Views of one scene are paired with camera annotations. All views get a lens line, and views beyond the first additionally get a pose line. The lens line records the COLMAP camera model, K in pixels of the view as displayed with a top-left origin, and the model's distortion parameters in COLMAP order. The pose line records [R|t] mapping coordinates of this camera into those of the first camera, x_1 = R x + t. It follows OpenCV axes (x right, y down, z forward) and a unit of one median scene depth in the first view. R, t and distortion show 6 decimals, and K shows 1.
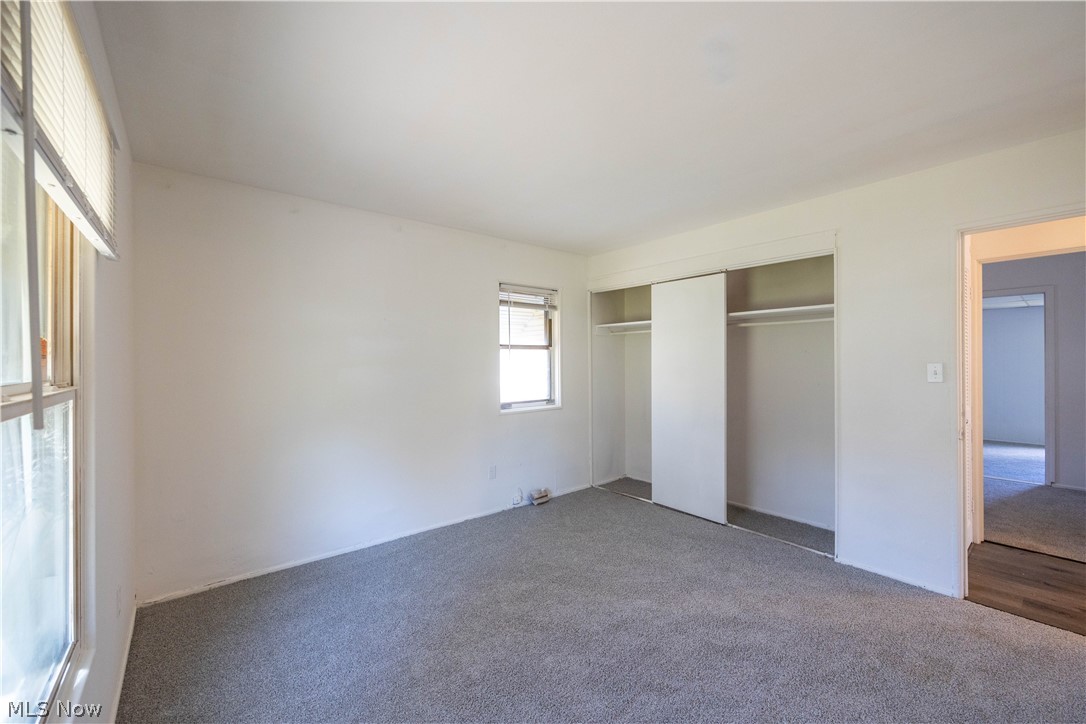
lens RADIAL K [[435.7, 0, 542.1], [0, 435.7, 361.1], [0, 0, 1]] dist [-0.002449, 0.000565]
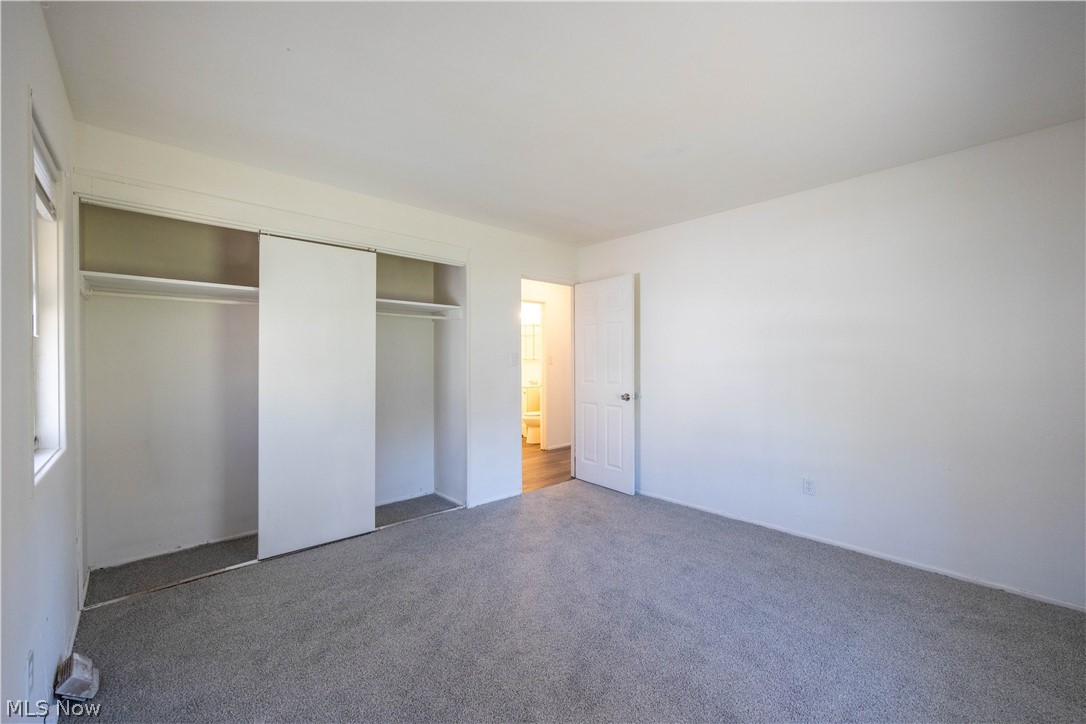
lens RADIAL K [[435.7, 0, 542.1], [0, 435.7, 361.1], [0, 0, 1]] dist [-0.002449, 0.000565]
pose [[-0.052523, 0.000514, 0.998620, -0.497283], [0.002192, 0.999998, -0.000399, 0.022836], [-0.998617, 0.002168, -0.052524, 0.686609]]
